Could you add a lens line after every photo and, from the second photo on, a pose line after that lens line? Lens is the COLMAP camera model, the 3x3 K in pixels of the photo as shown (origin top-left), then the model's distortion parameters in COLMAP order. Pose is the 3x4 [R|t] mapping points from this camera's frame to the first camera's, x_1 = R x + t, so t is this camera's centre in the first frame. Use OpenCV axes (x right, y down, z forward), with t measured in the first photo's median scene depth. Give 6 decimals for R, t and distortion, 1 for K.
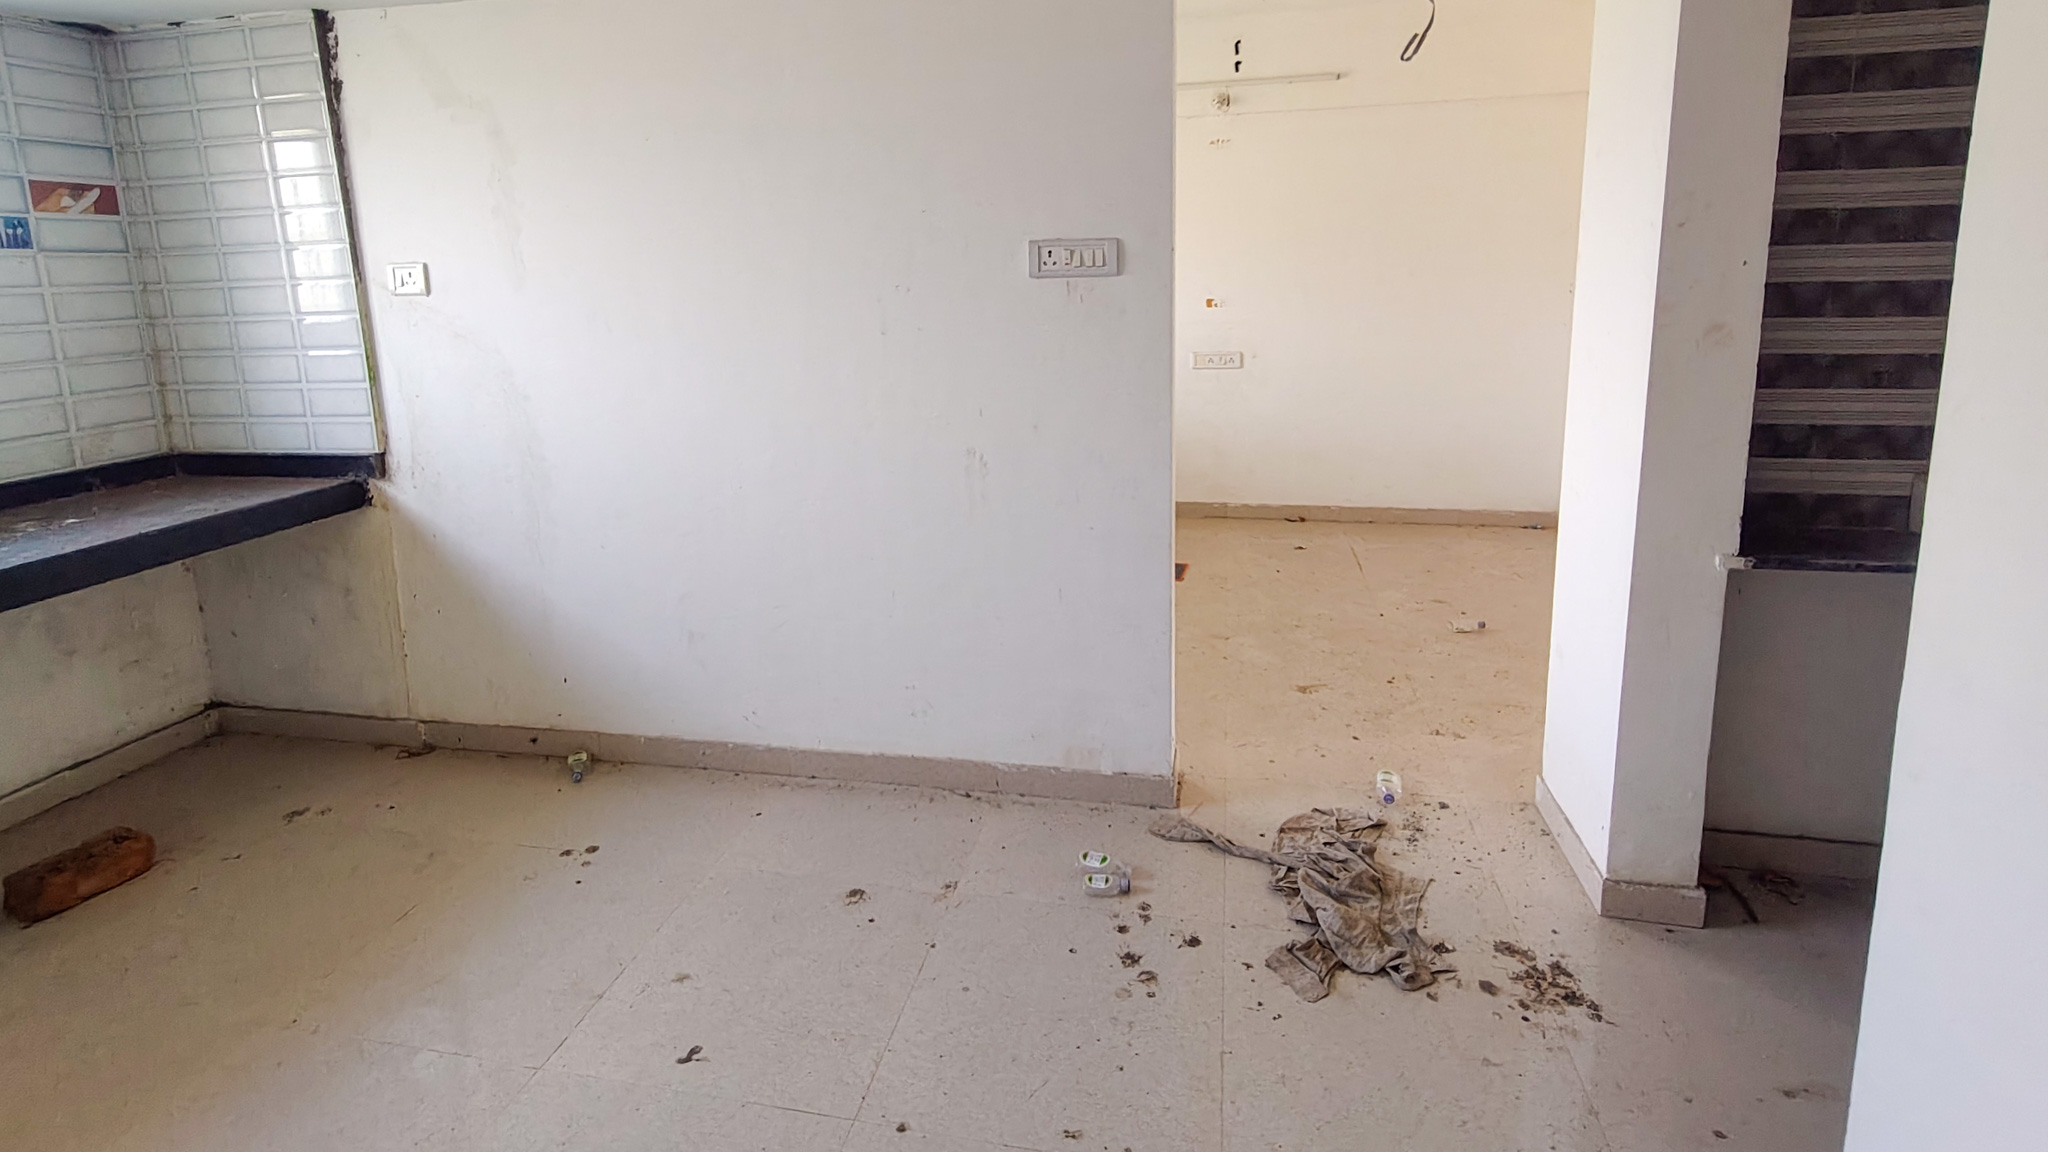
lens RADIAL K [[961.4, 0, 1023.3], [0, 961.4, 416.9], [0, 0, 1]] dist [0.008508, -0.001258]
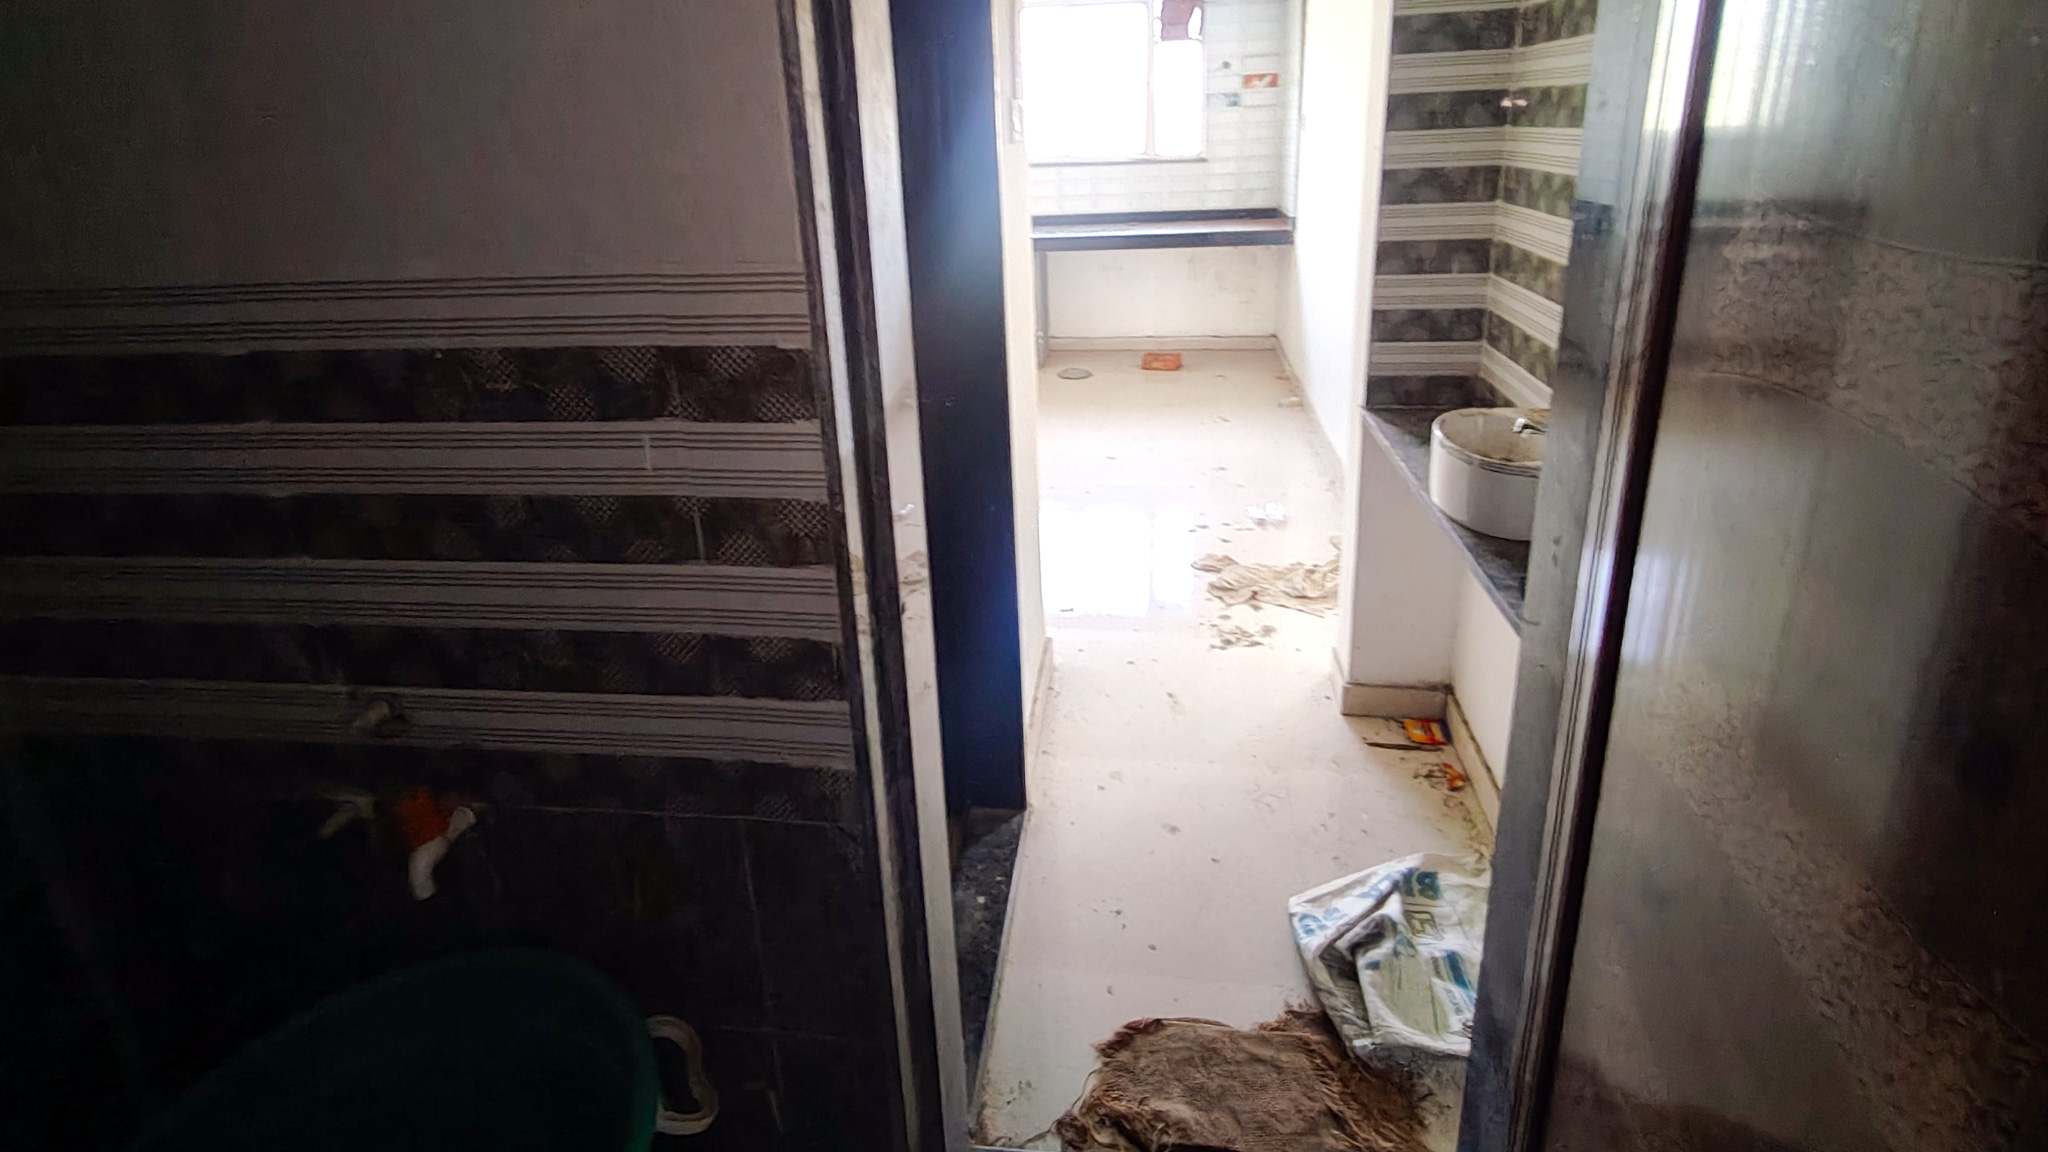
lens RADIAL K [[961.4, 0, 1023.3], [0, 961.4, 416.9], [0, 0, 1]] dist [0.008508, -0.001258]
pose [[0.062614, 0.307223, -0.949576, 1.231963], [-0.117097, 0.947133, 0.298711, -0.094286], [0.991145, 0.092489, 0.095278, 0.335031]]
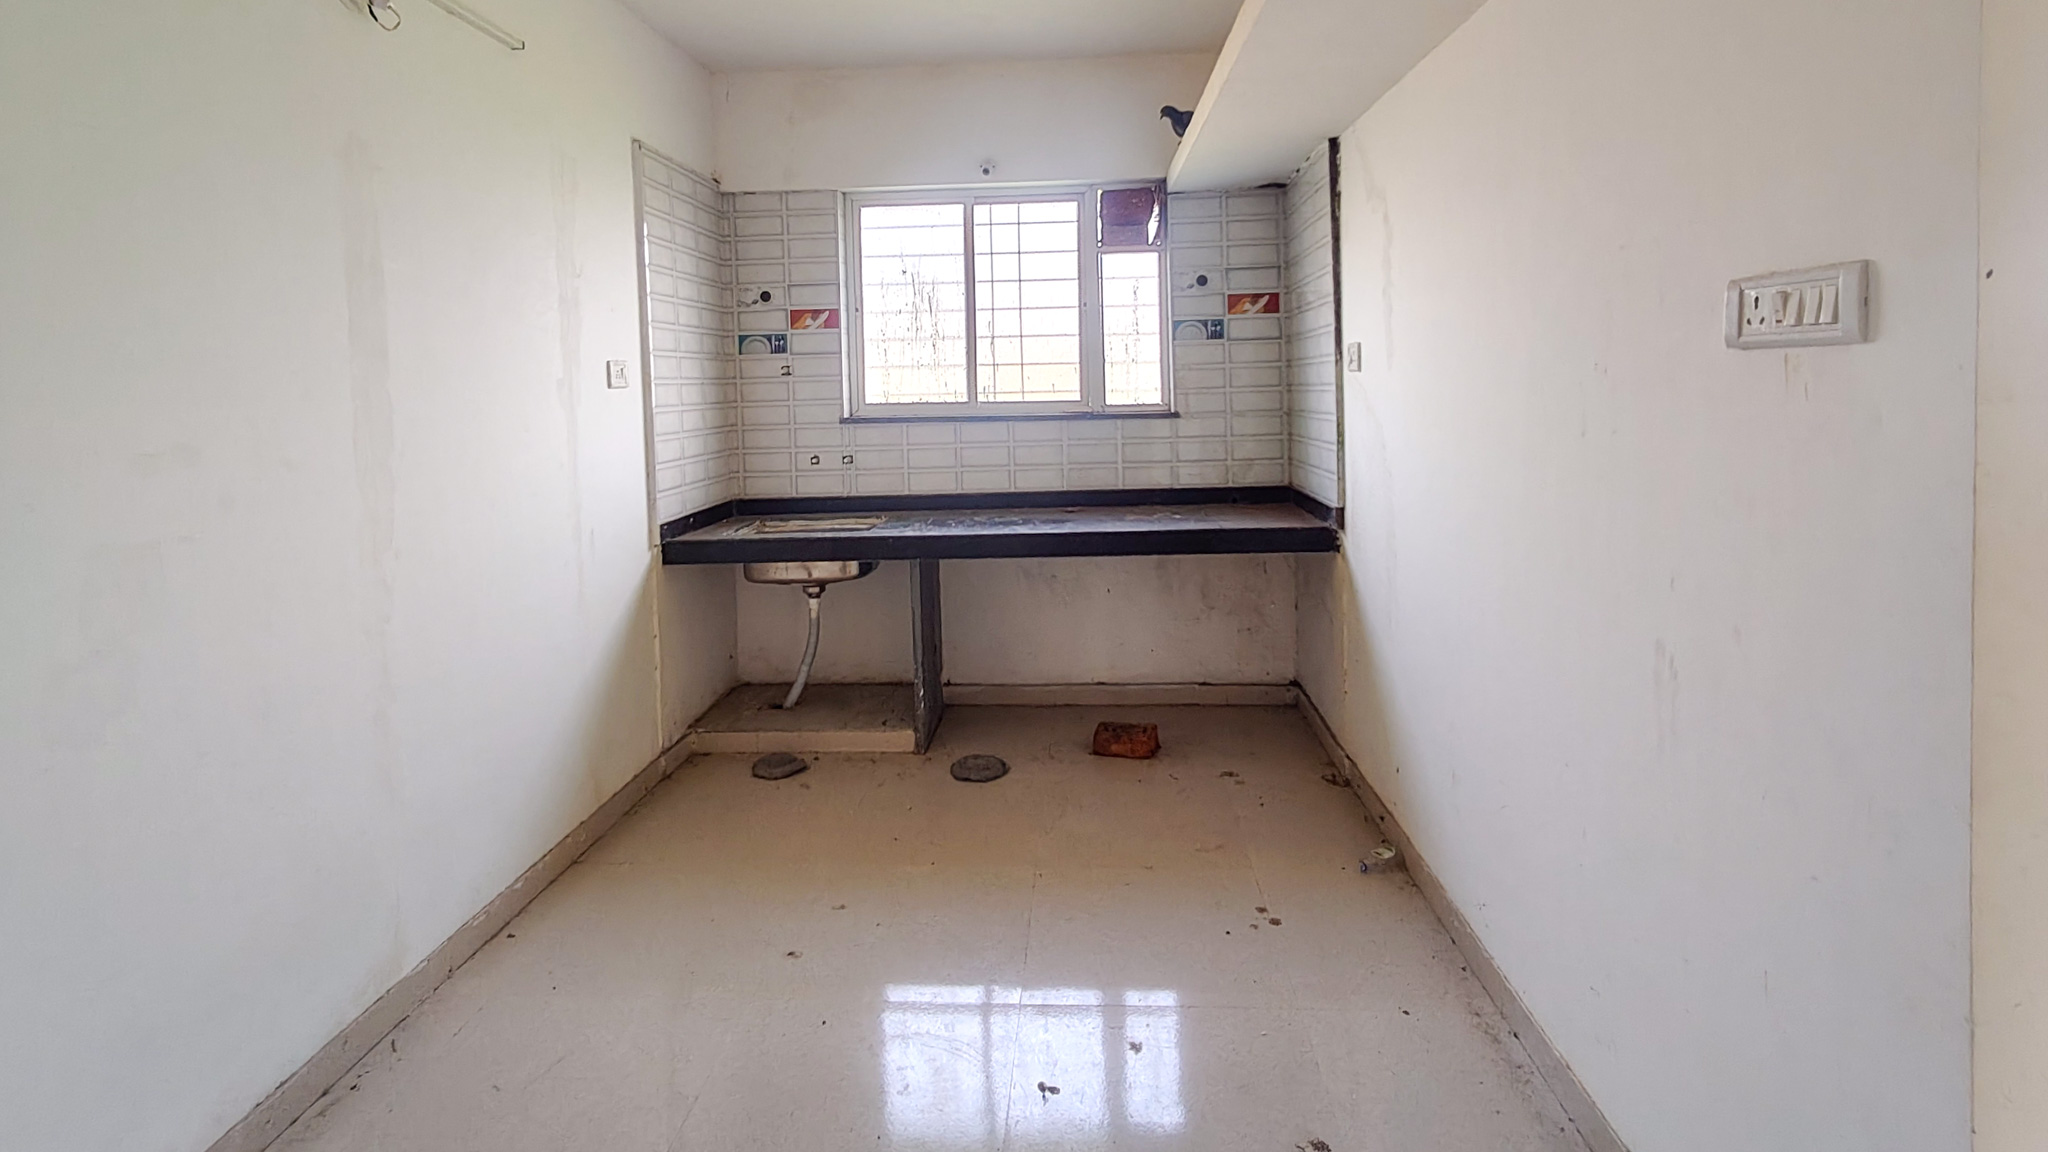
lens RADIAL K [[961.4, 0, 1023.3], [0, 961.4, 416.9], [0, 0, 1]] dist [0.008508, -0.001258]
pose [[0.139268, 0.056476, -0.988643, 0.411962], [-0.129309, 0.990861, 0.038387, -0.065690], [0.981776, 0.122494, 0.145298, 0.460105]]
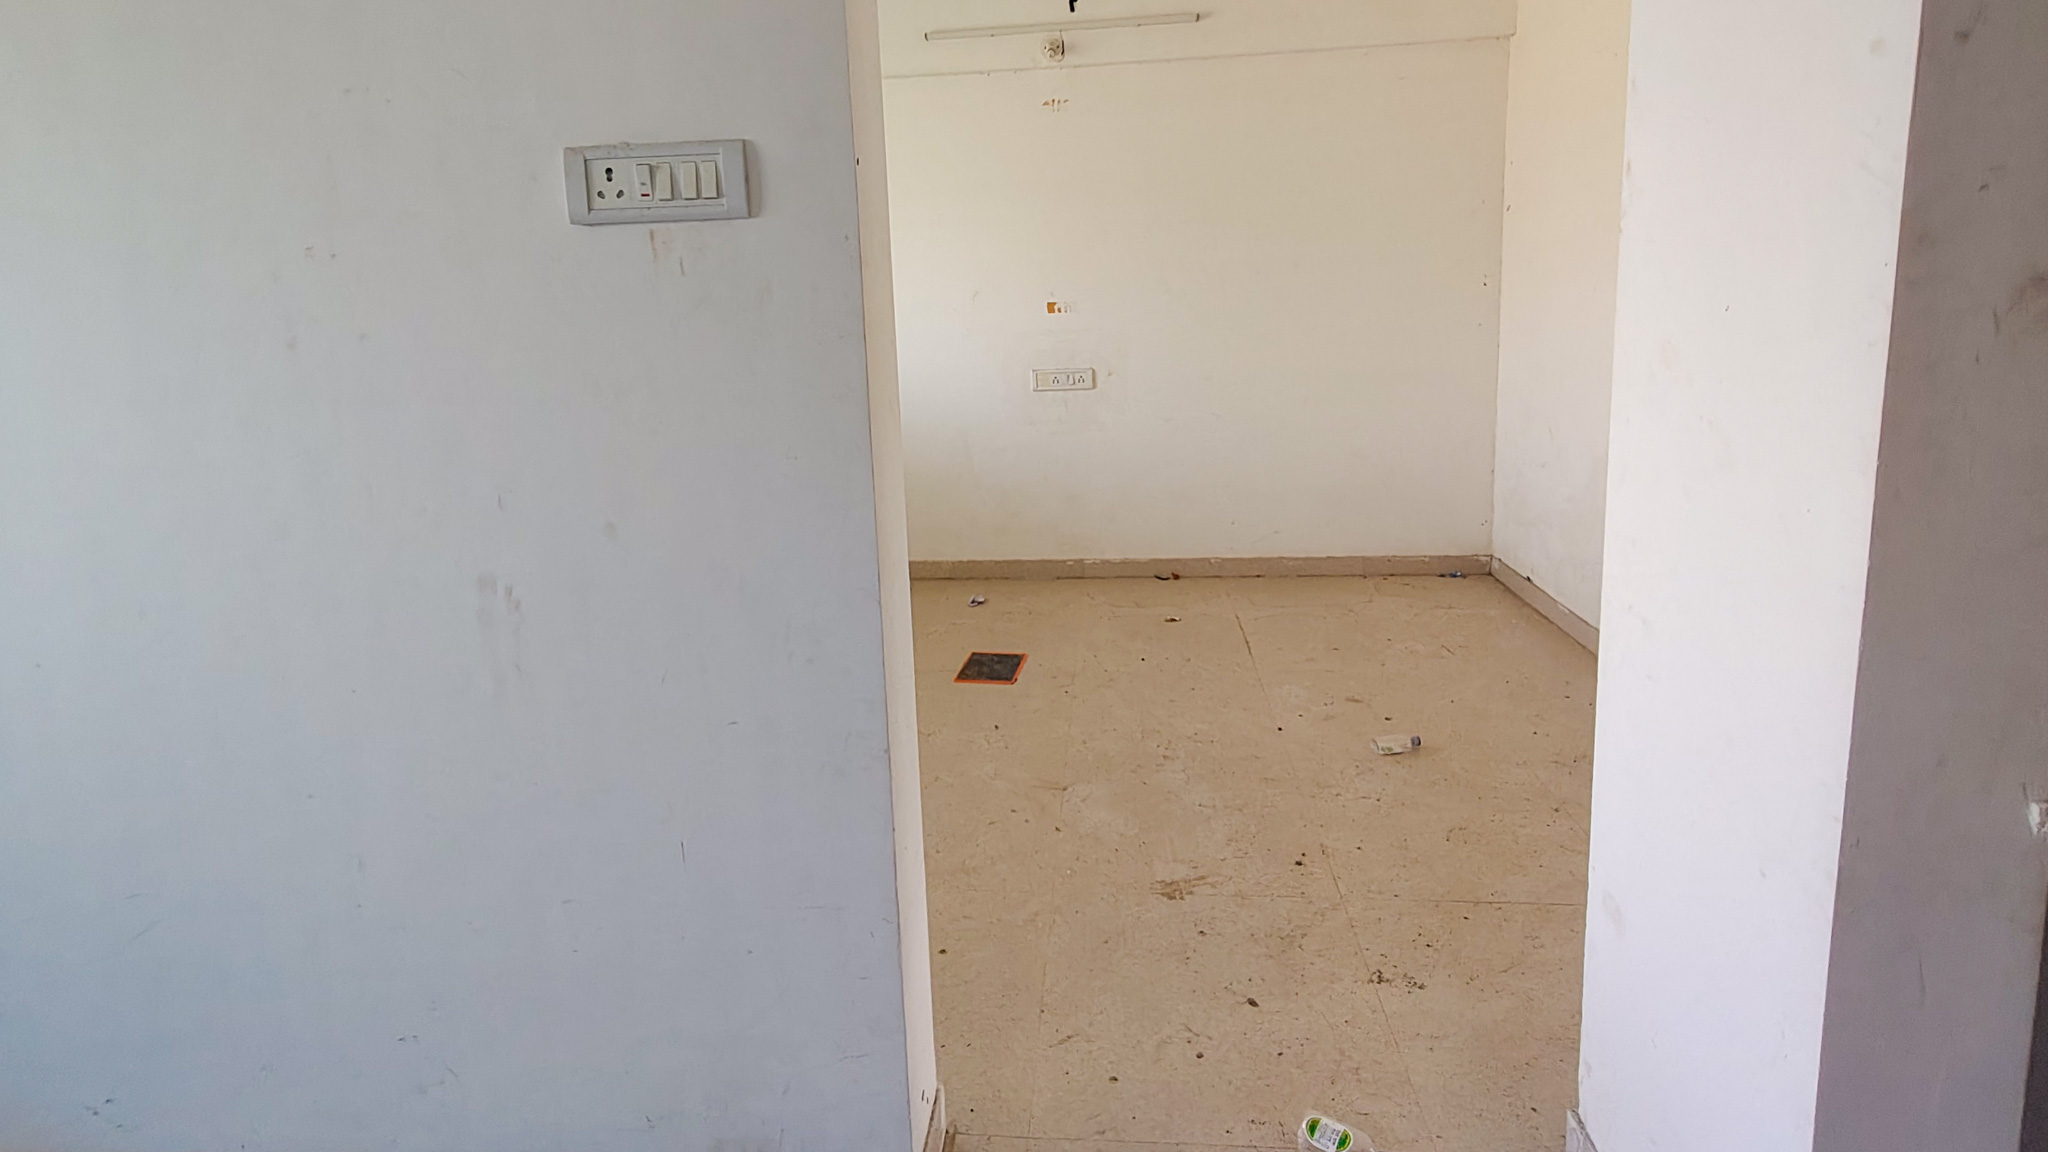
lens RADIAL K [[961.4, 0, 1023.3], [0, 961.4, 416.9], [0, 0, 1]] dist [0.008508, -0.001258]
pose [[0.993098, -0.030321, 0.113304, 0.148772], [0.032788, 0.999263, -0.019974, -0.026053], [-0.112615, 0.023551, 0.993360, 0.417998]]
